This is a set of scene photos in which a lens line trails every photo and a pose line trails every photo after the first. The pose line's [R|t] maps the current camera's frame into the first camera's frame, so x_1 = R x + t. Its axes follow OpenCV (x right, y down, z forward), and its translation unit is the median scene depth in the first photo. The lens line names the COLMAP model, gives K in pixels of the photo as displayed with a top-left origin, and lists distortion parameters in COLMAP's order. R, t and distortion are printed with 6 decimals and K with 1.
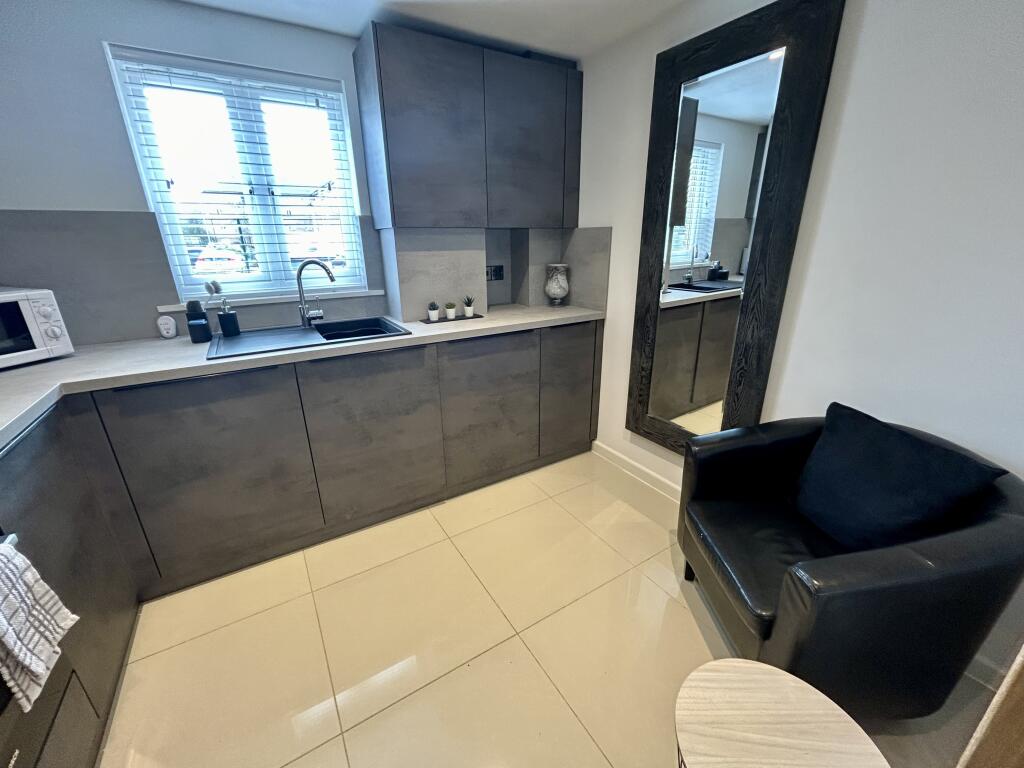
lens RADIAL K [[414.1, 0, 510.5], [0, 414.1, 387.0], [0, 0, 1]] dist [-0.001314, 0.000268]
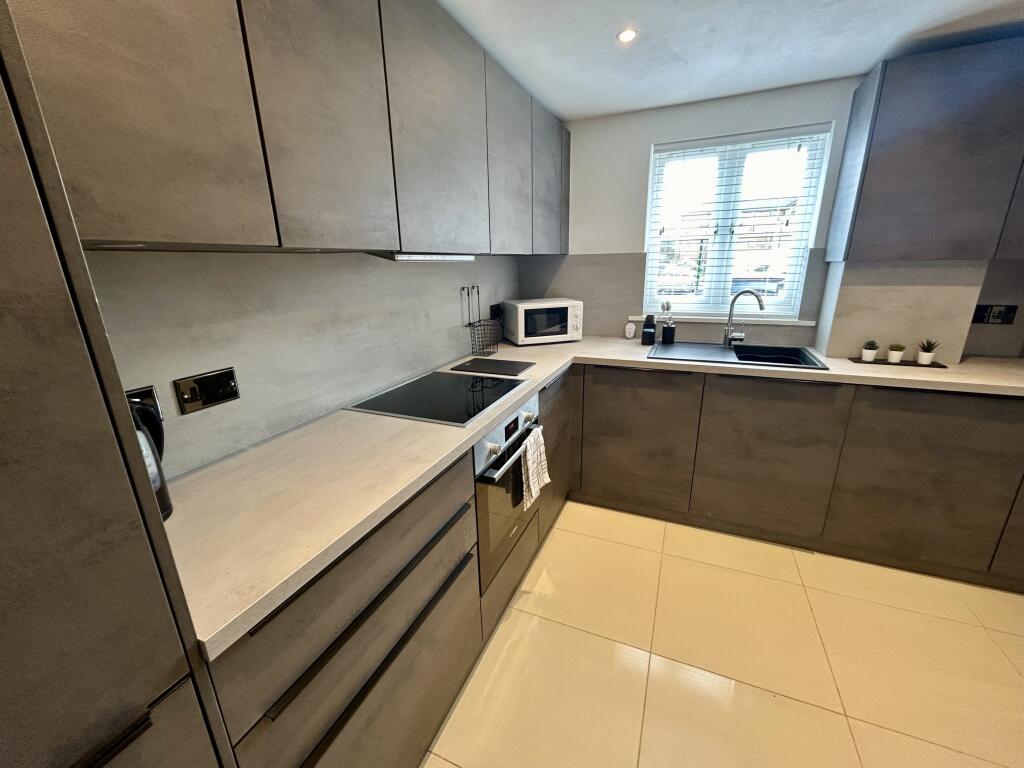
lens RADIAL K [[414.1, 0, 510.5], [0, 414.1, 387.0], [0, 0, 1]] dist [-0.001314, 0.000268]
pose [[0.572408, 0.234802, -0.785632, 0.101834], [-0.262208, 0.960230, 0.095941, 0.012390], [0.776915, 0.151081, 0.611210, -0.162359]]
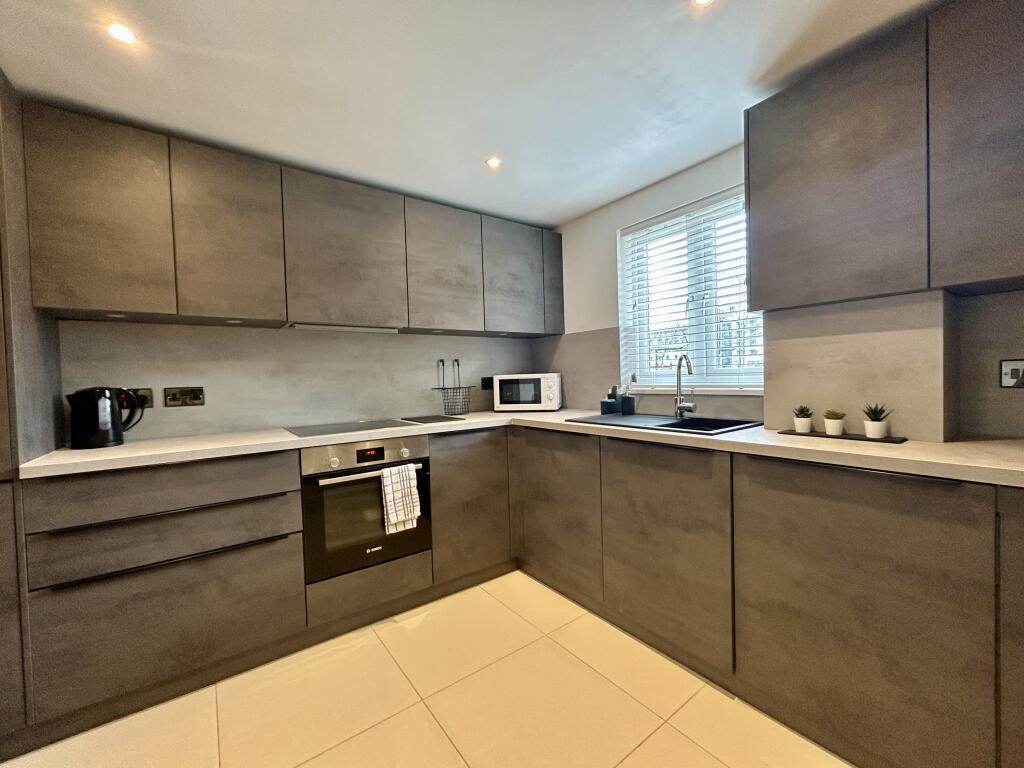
lens RADIAL K [[414.1, 0, 510.5], [0, 414.1, 387.0], [0, 0, 1]] dist [-0.001314, 0.000268]
pose [[0.083729, 0.033162, -0.995937, 0.501769], [-0.308097, 0.951337, 0.005775, -0.097374], [0.947663, 0.306362, 0.089871, 0.506959]]
